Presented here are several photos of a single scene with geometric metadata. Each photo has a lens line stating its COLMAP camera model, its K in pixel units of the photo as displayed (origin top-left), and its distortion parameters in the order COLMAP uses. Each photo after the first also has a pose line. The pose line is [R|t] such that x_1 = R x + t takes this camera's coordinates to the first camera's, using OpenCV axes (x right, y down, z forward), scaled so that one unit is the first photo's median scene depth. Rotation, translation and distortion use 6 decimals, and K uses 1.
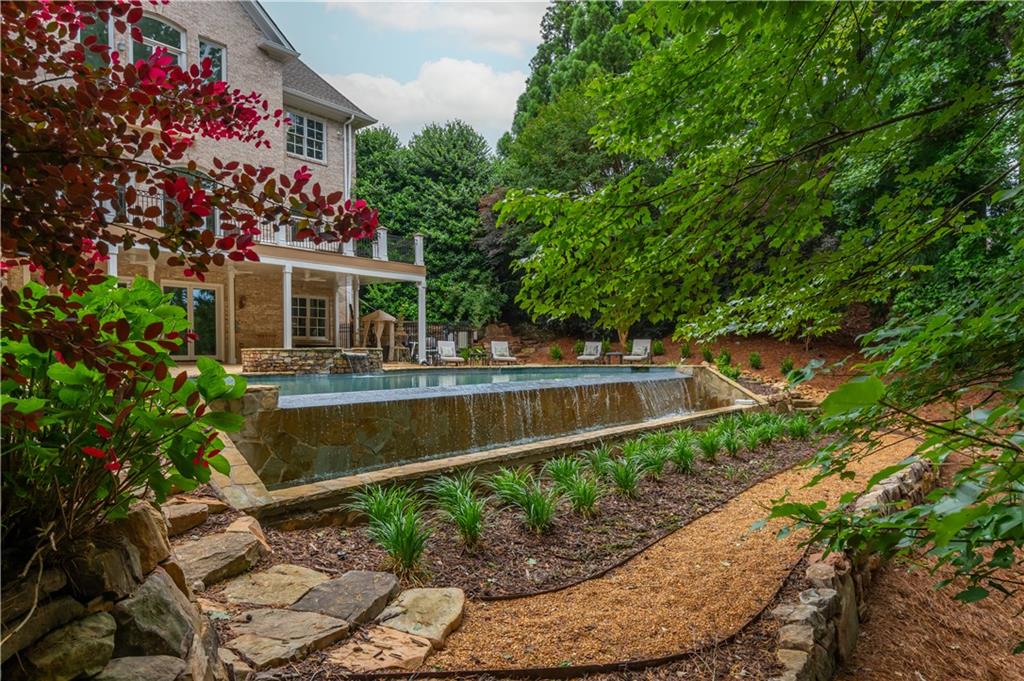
lens RADIAL K [[645.7, 0, 514.6], [0, 645.7, 360.8], [0, 0, 1]] dist [0.003148, -0.000196]
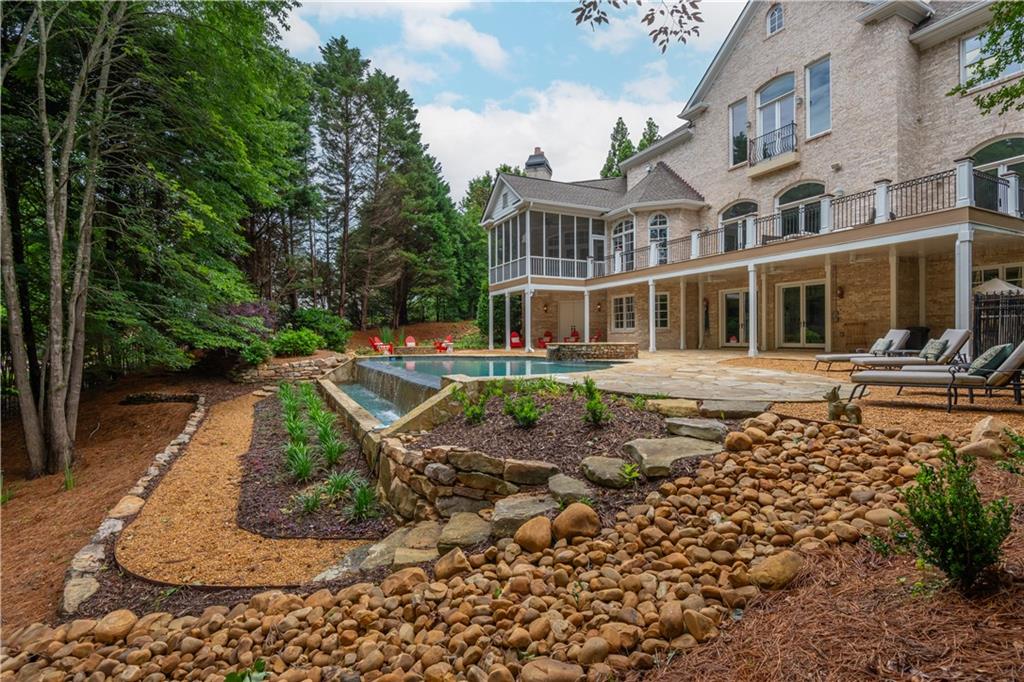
lens RADIAL K [[499.6, 0, 512.0], [0, 499.6, 341.0], [0, 0, 1]] dist [0.001069, -0.000268]
pose [[-0.443430, 0.017323, -0.896142, 0.430498], [0.003394, 0.999838, 0.017649, -0.024330], [0.896303, 0.004785, -0.443417, 0.729305]]
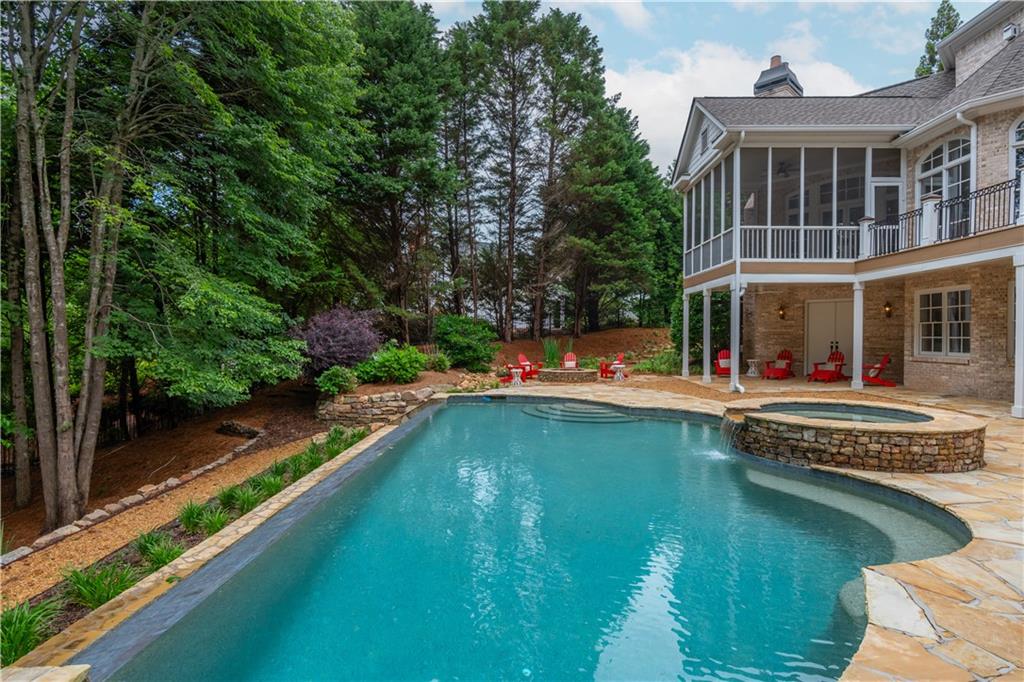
lens RADIAL K [[522.4, 0, 506.6], [0, 522.4, 340.1], [0, 0, 1]] dist [-0.003607, -0.002191]
pose [[-0.810472, 0.012860, -0.585636, 0.134284], [-0.000378, 0.999747, 0.022476, -0.053503], [0.585777, 0.018438, -0.810263, 0.662092]]
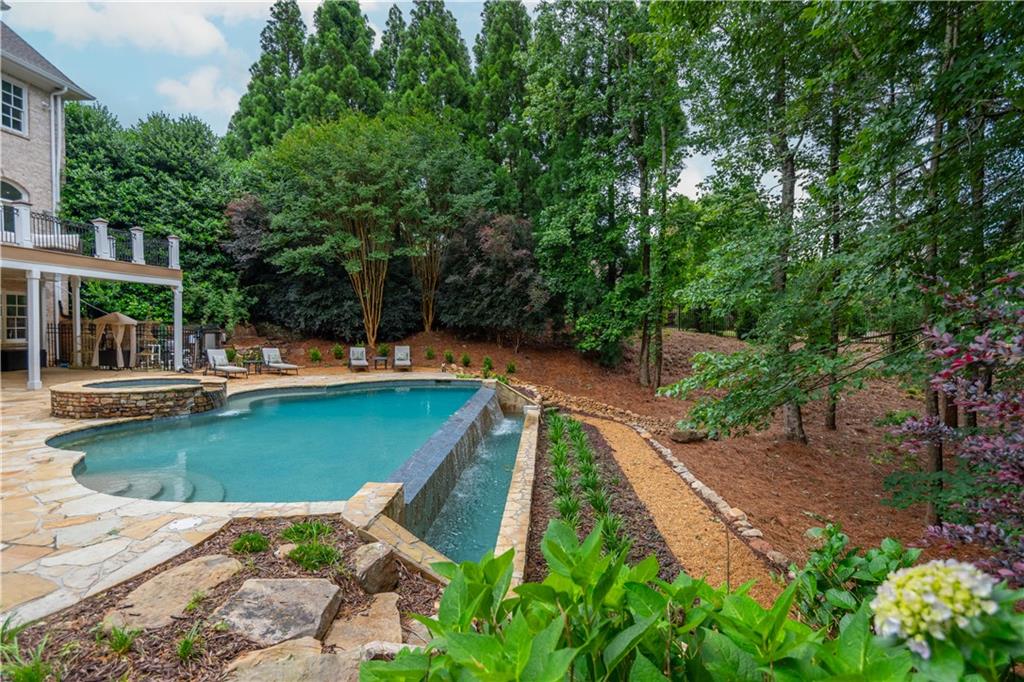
lens RADIAL K [[543.0, 0, 512.0], [0, 543.0, 341.0], [0, 0, 1]] dist [-0.006549, -0.001800]
pose [[0.819536, -0.006331, 0.572992, -0.175404], [-0.005595, 0.999803, 0.019049, -0.051451], [-0.573000, -0.018817, 0.819340, 0.042898]]
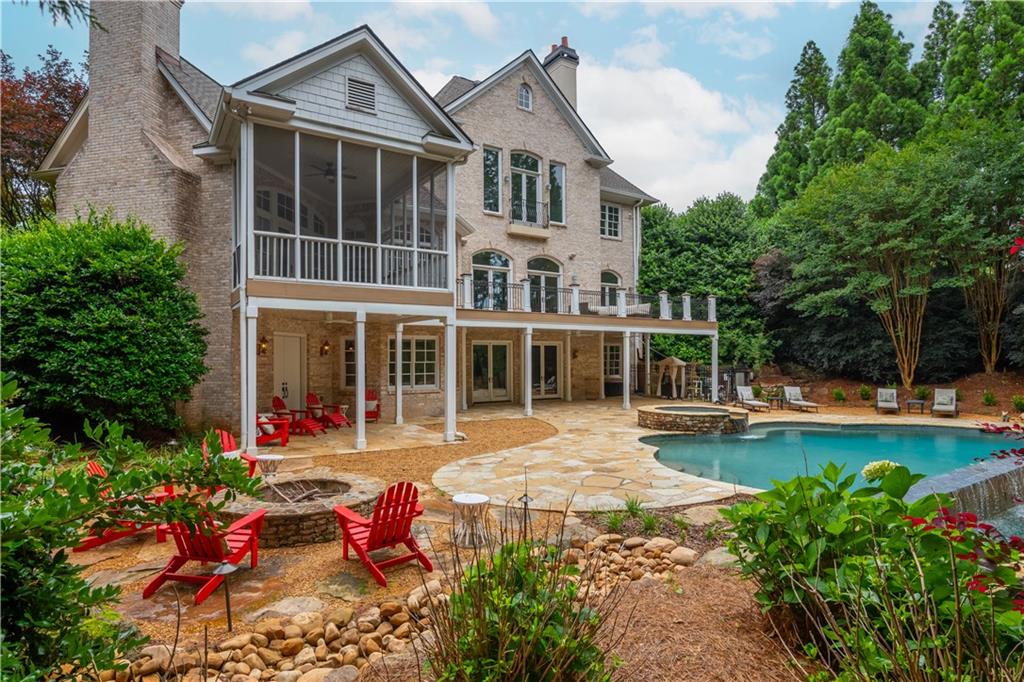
lens RADIAL K [[536.2, 0, 485.2], [0, 536.2, 356.2], [0, 0, 1]] dist [-0.013248, -0.000187]
pose [[0.938906, 0.000452, -0.344172, -0.178650], [-0.005689, 0.999883, -0.014207, -0.057852], [0.344126, 0.015297, 0.938799, -0.079144]]
